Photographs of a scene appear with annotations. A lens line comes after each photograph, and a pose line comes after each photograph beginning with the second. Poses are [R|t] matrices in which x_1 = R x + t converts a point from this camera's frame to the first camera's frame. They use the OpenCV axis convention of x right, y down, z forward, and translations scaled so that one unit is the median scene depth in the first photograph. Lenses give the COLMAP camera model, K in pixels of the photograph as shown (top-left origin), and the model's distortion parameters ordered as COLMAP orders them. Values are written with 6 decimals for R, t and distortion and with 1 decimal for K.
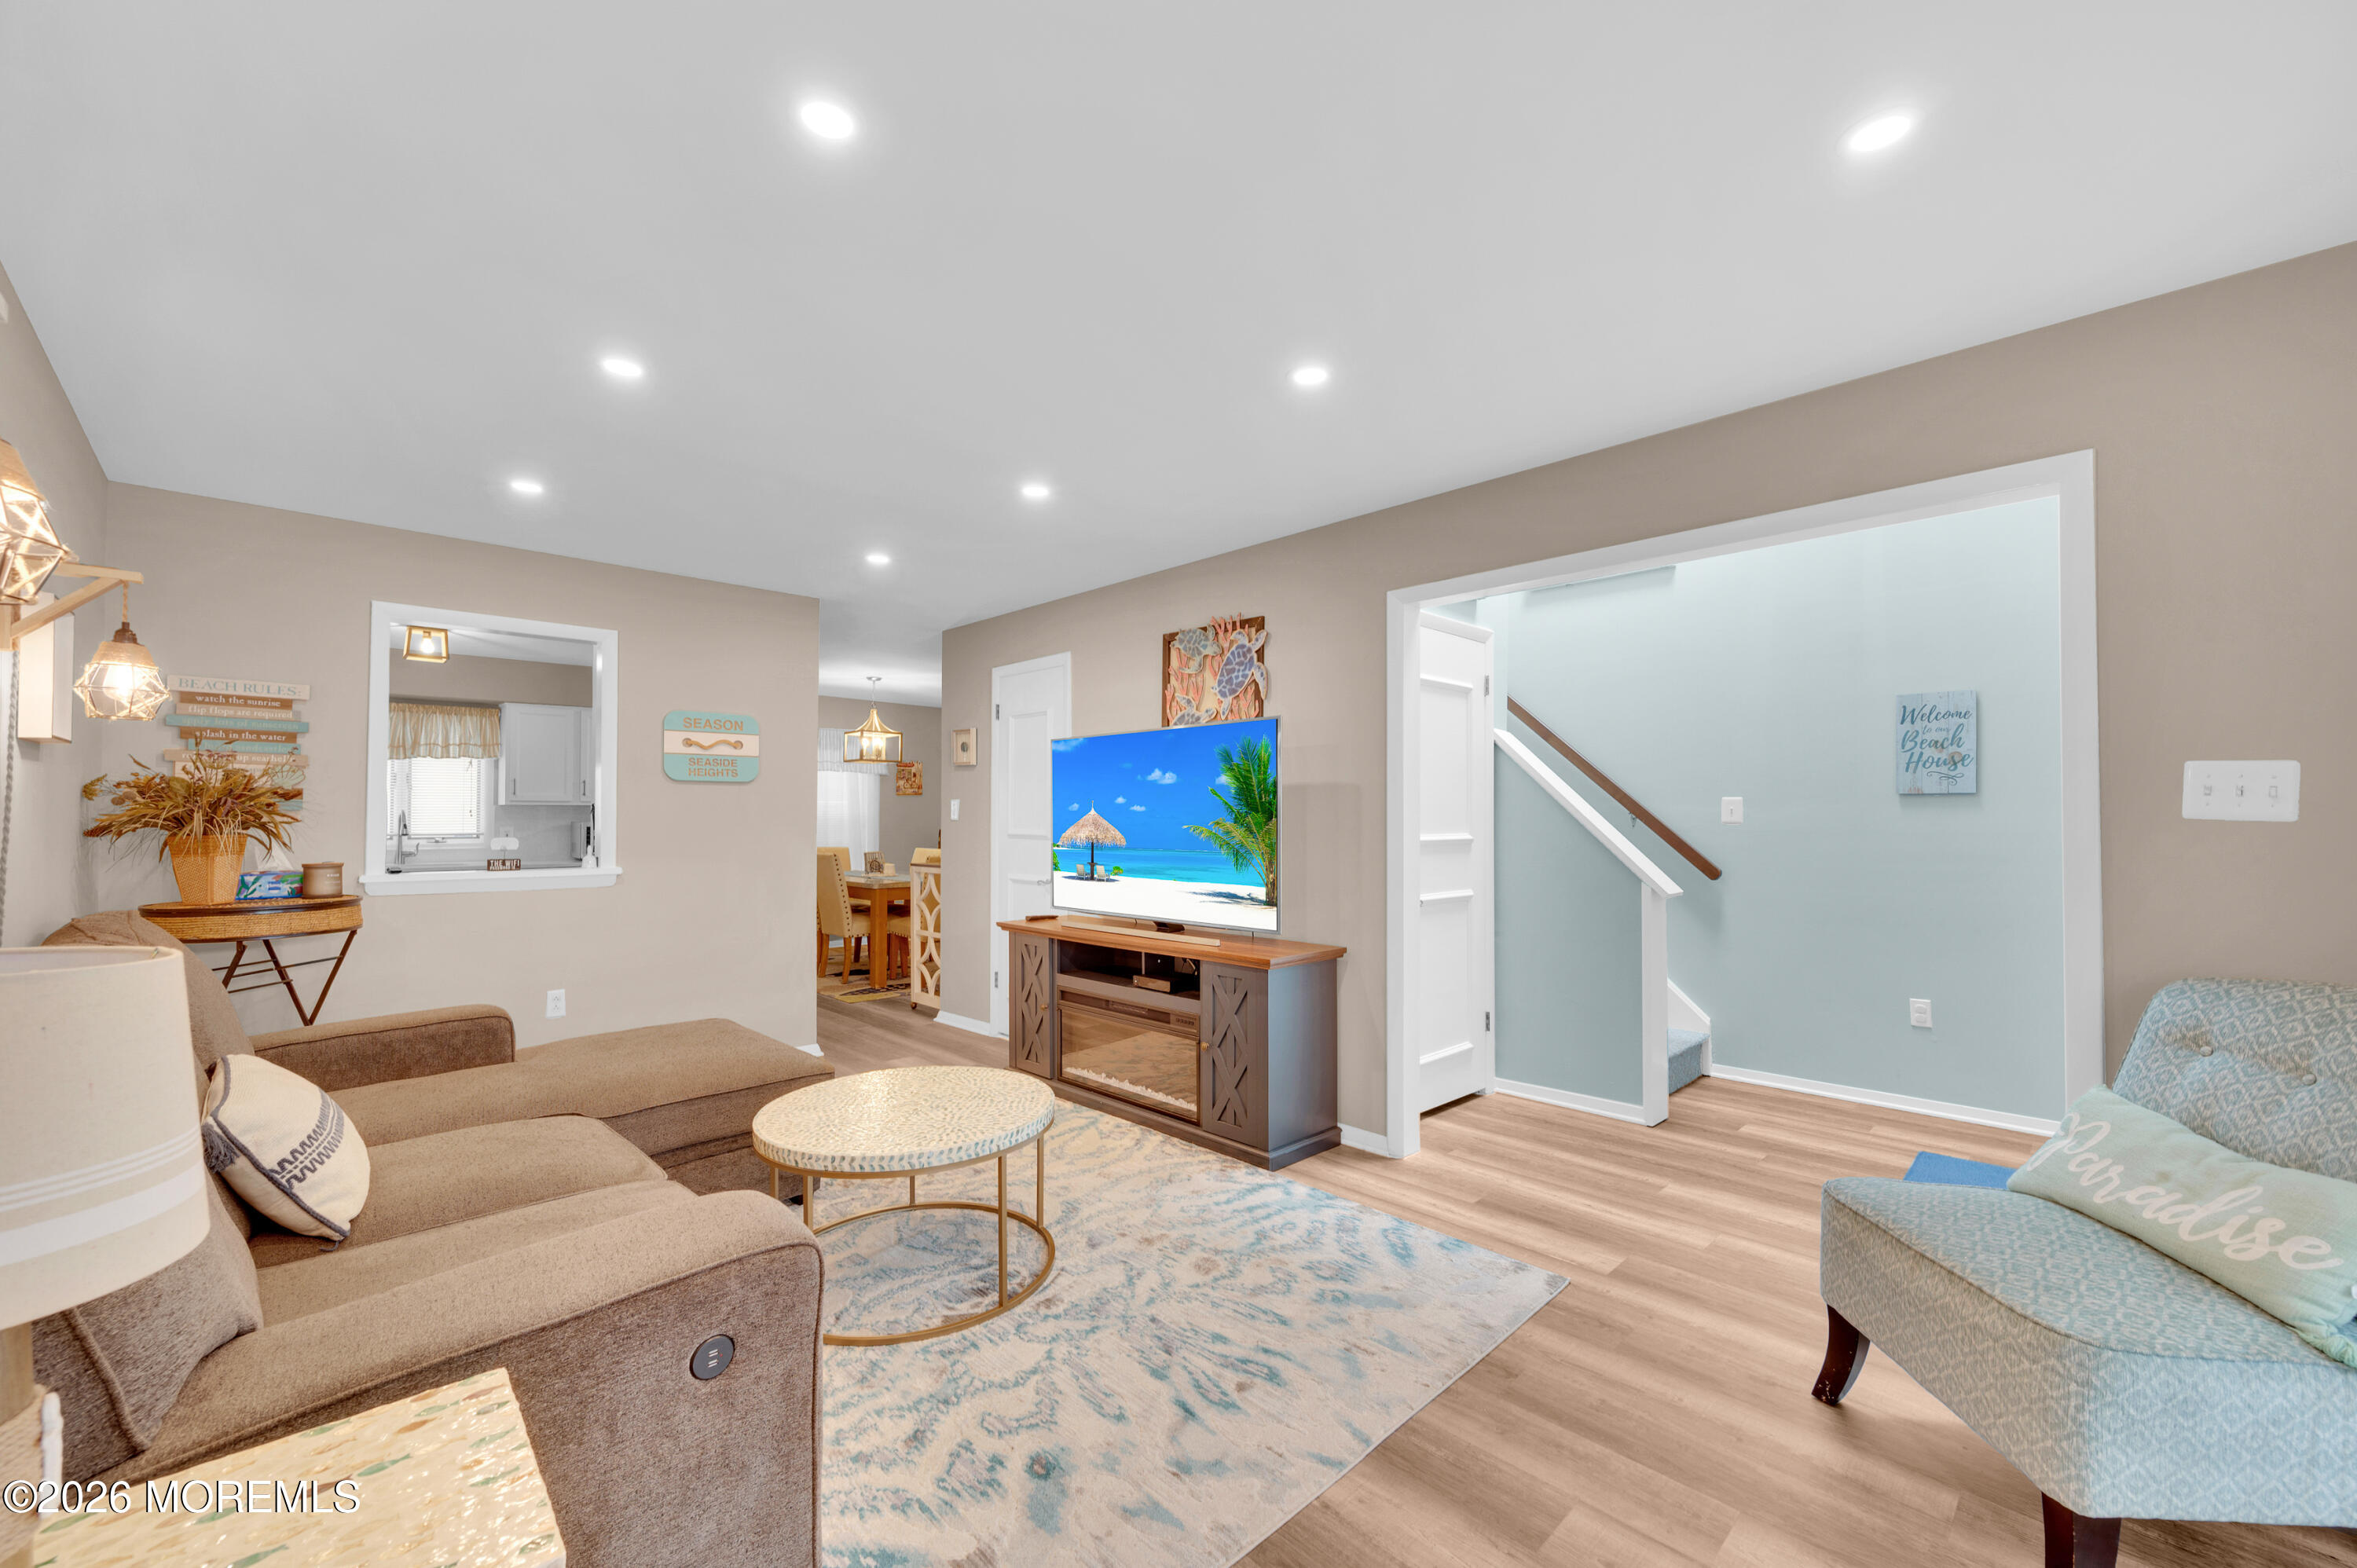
lens RADIAL K [[934.3, 0, 1156.4], [0, 934.3, 806.9], [0, 0, 1]] dist [0.002016, 0.001122]
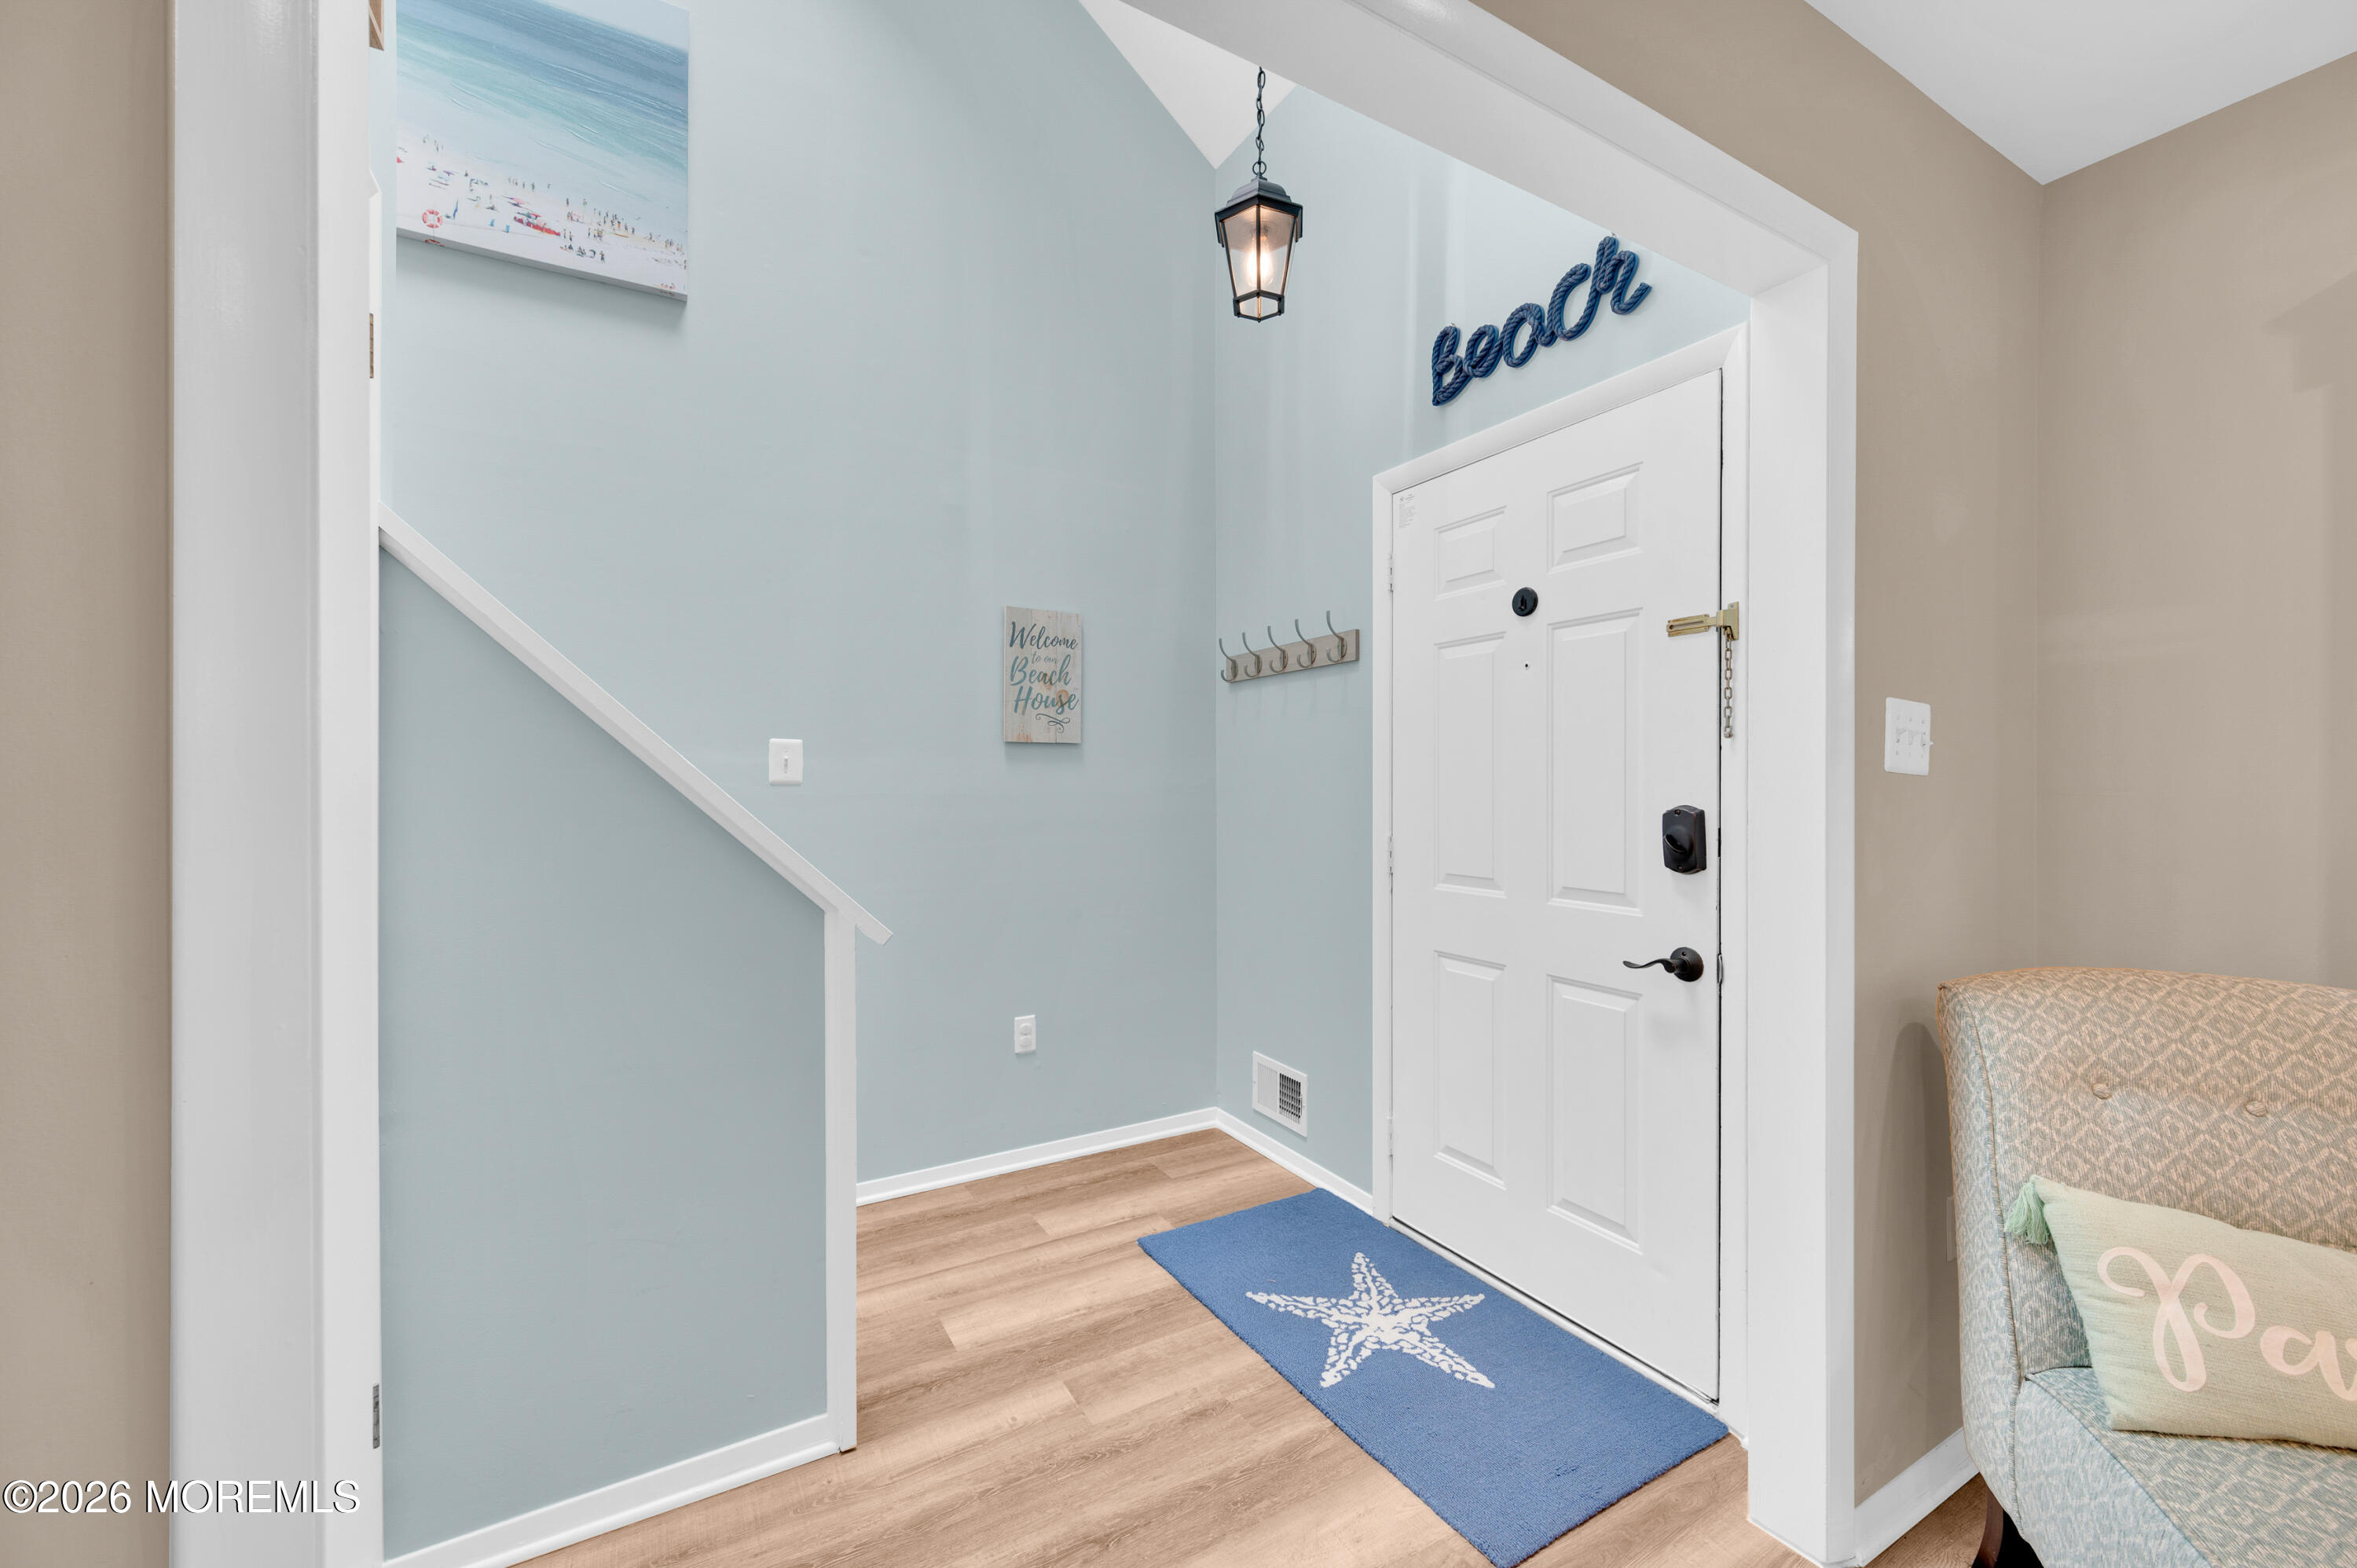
lens RADIAL K [[934.3, 0, 1200.1], [0, 934.3, 784.6], [0, 0, 1]] dist [0.002016, 0.001122]
pose [[0.223477, -0.006069, 0.974690, 0.120476], [-0.011272, 0.999898, 0.008811, 0.011692], [-0.974644, -0.012956, 0.223386, 0.713957]]
